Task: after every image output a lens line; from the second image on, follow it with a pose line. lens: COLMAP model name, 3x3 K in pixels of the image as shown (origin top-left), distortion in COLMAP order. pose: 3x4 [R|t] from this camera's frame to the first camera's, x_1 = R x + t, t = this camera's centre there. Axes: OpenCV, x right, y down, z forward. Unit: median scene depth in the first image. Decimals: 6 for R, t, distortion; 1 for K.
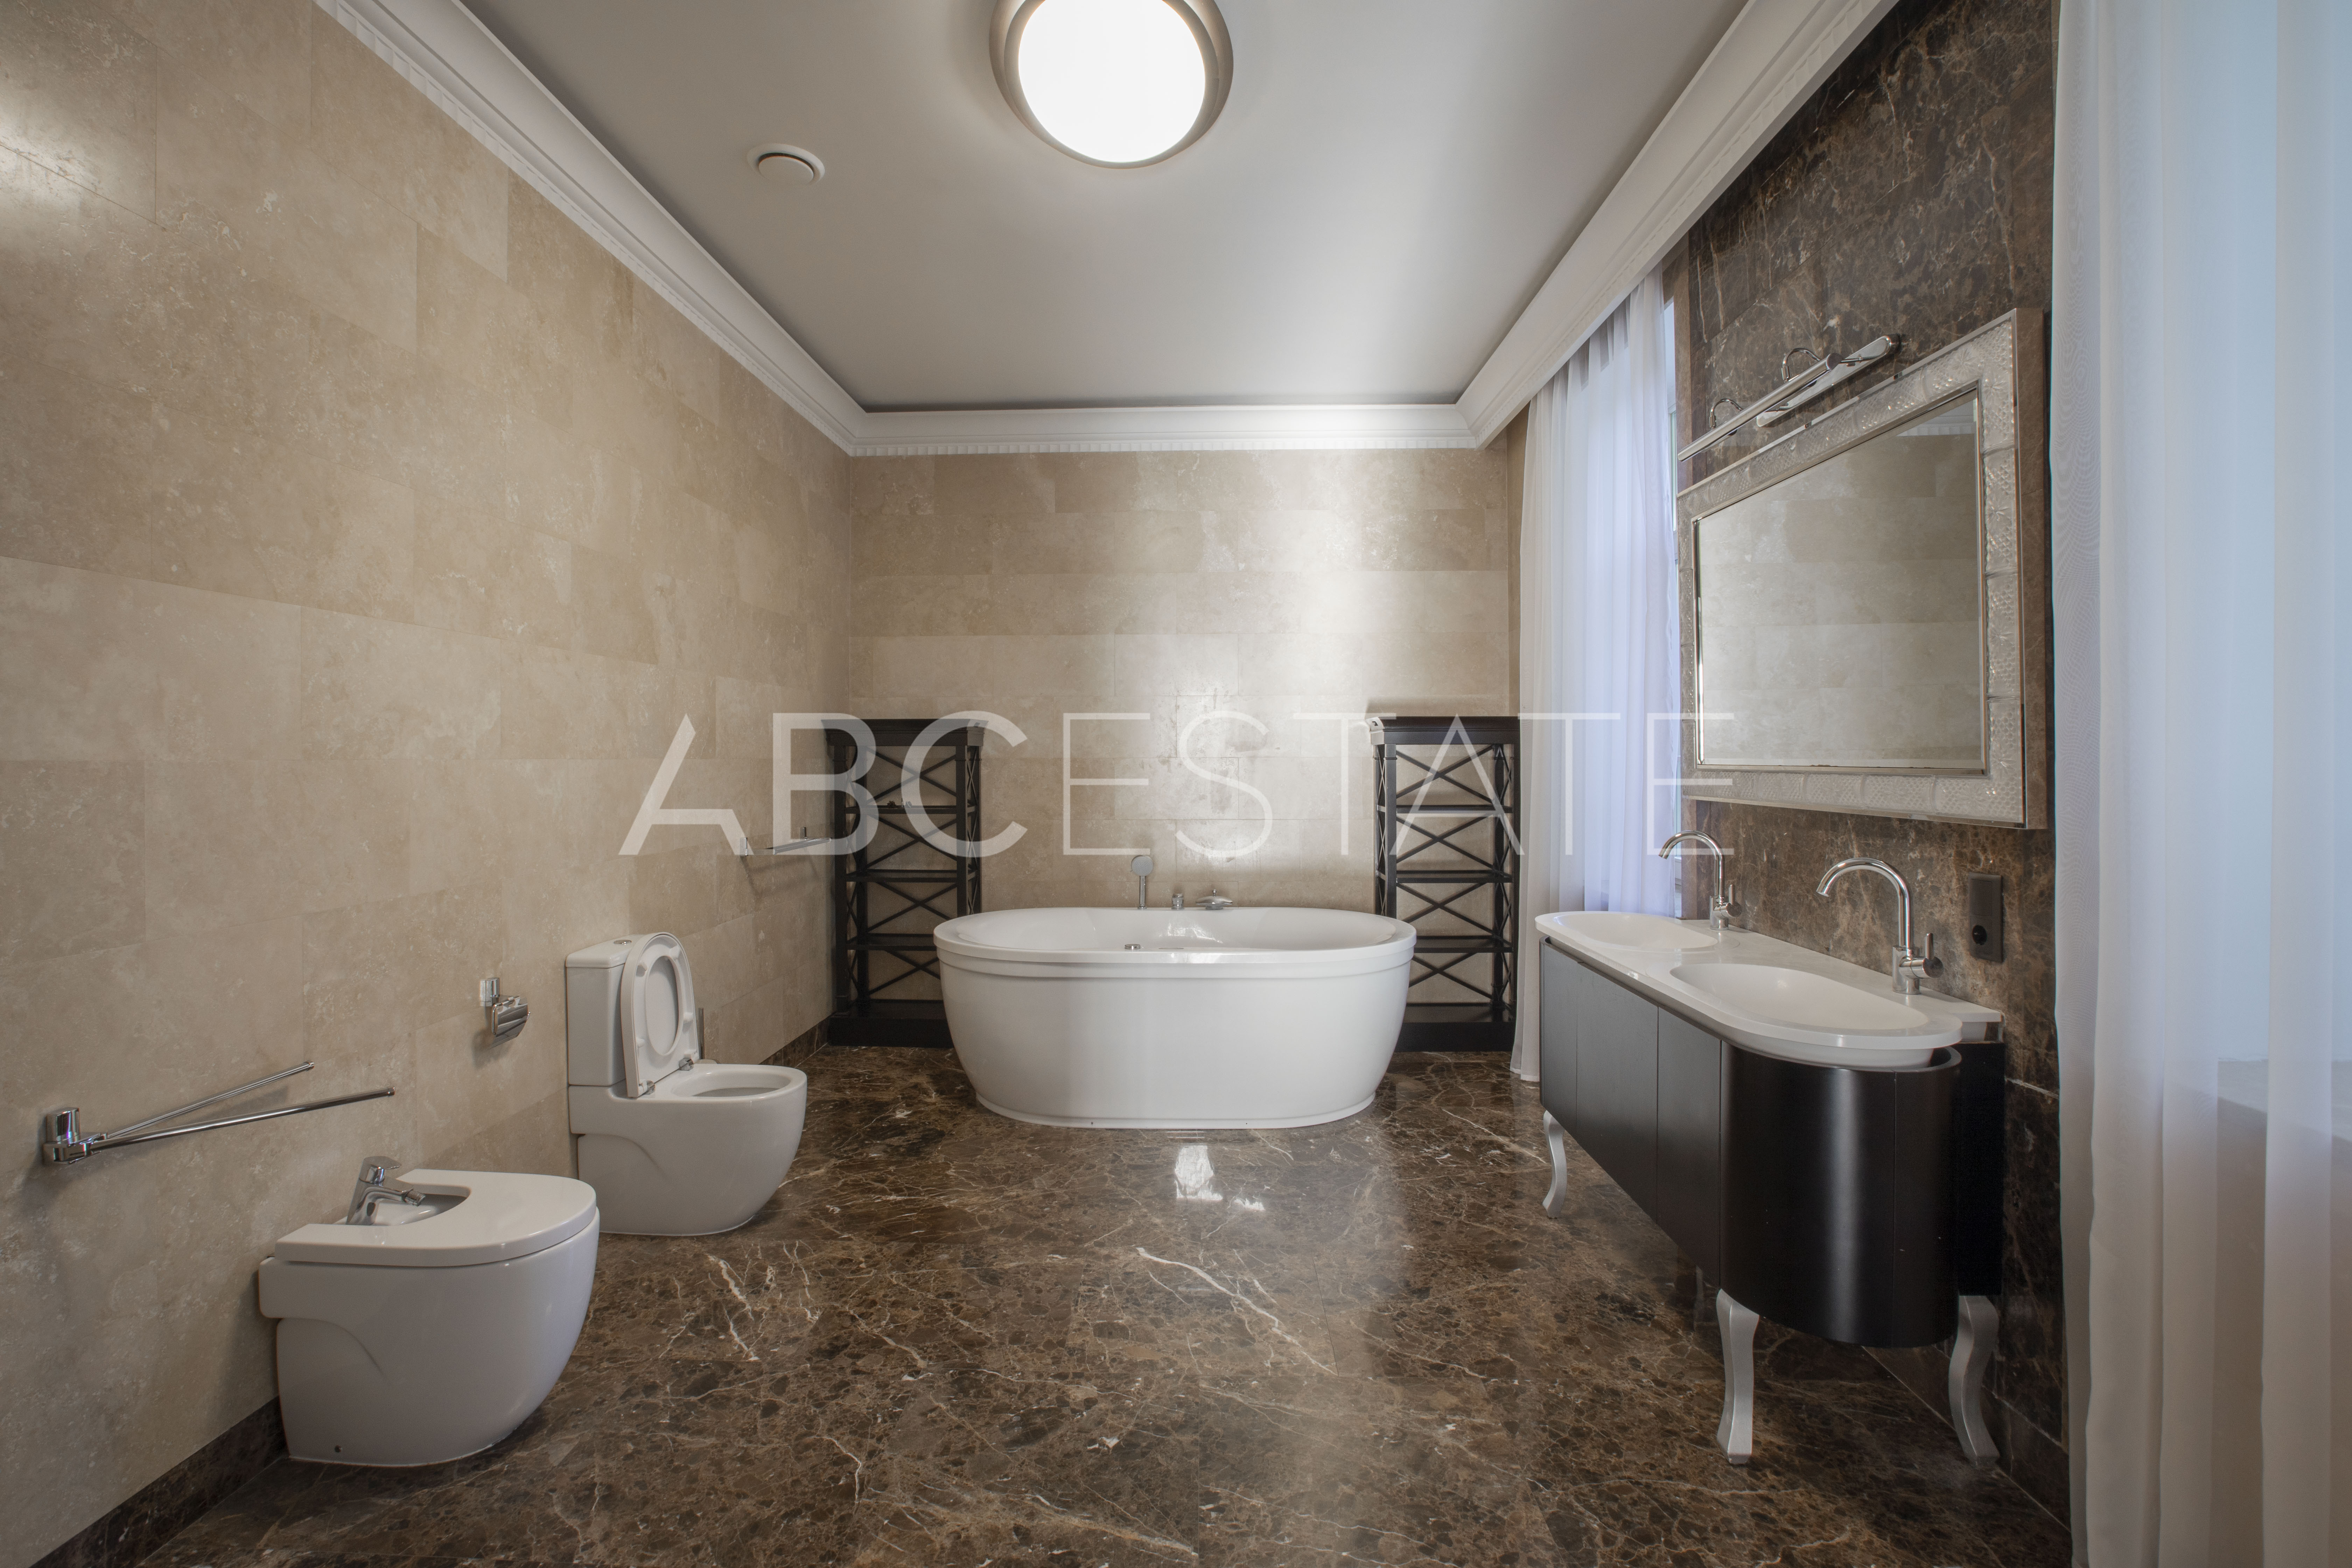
lens RADIAL K [[1075.7, 0, 1141.2], [0, 1075.7, 779.3], [0, 0, 1]] dist [-0.048226, 0.010037]
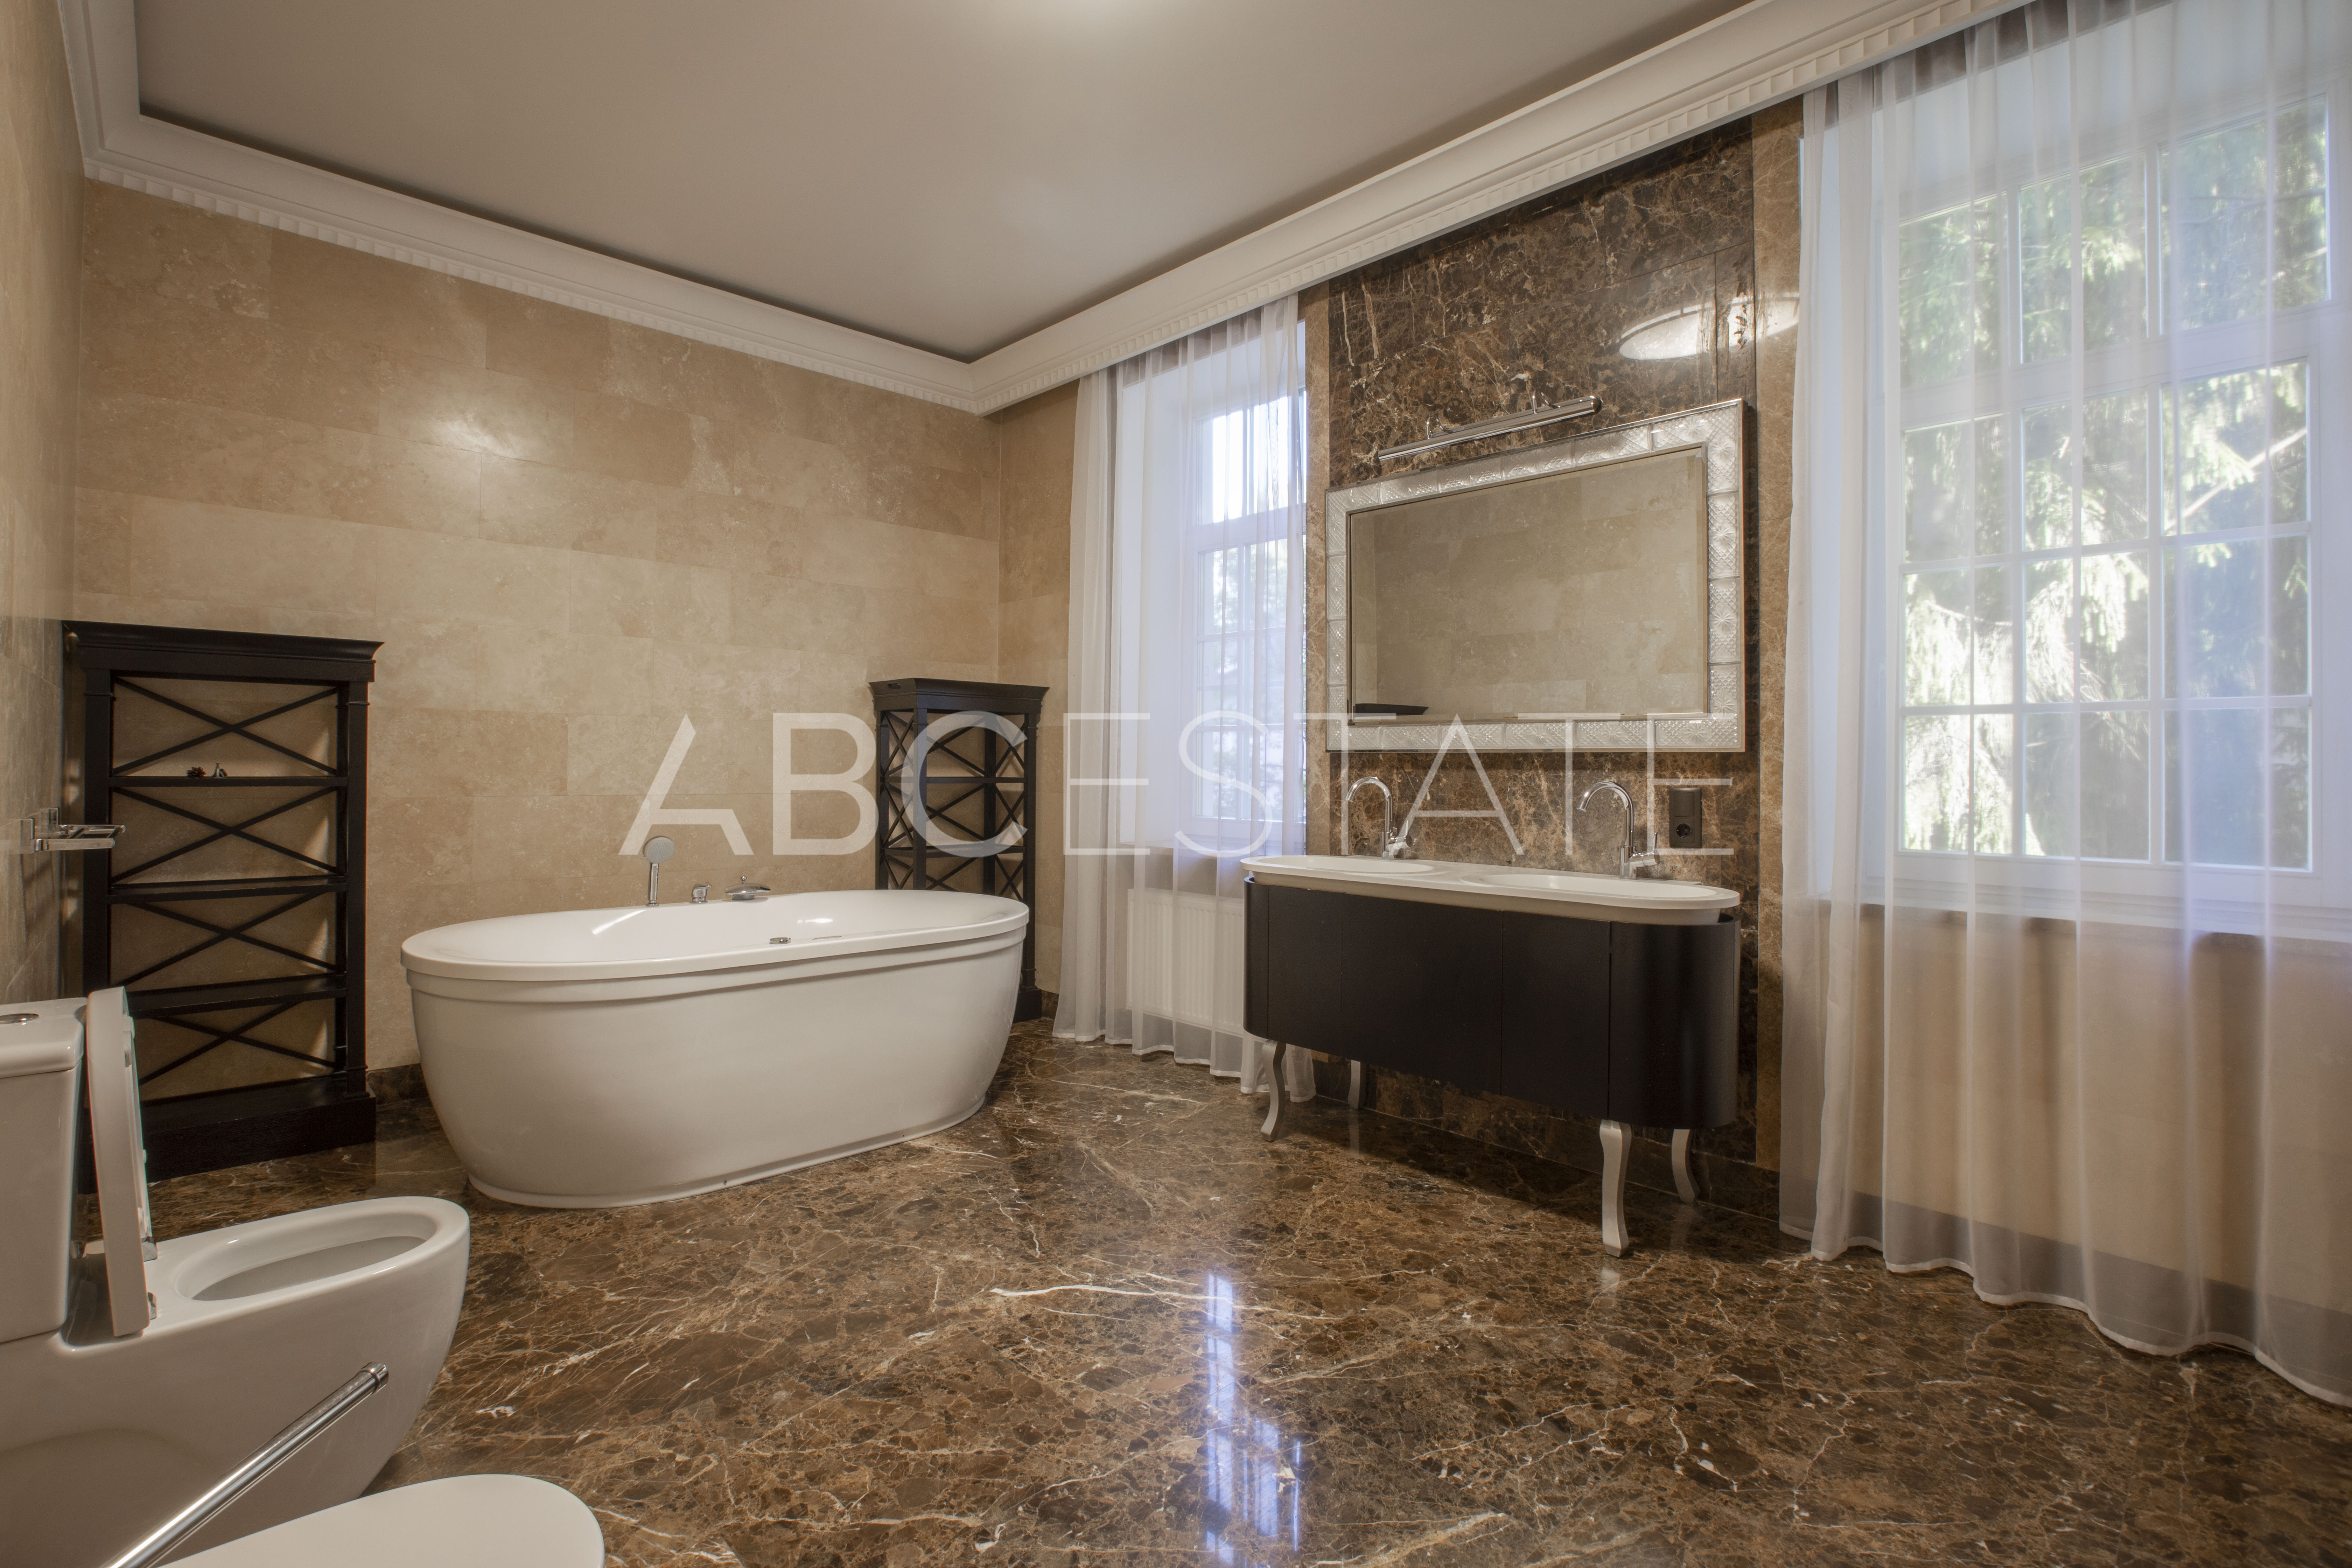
lens RADIAL K [[1075.7, 0, 1188.0], [0, 1075.7, 771.4], [0, 0, 1]] dist [-0.048226, 0.010037]
pose [[0.687909, 0.005460, 0.725776, -0.502206], [0.003655, 0.999933, -0.010987, 0.057676], [-0.725787, 0.010211, 0.687843, 0.345748]]
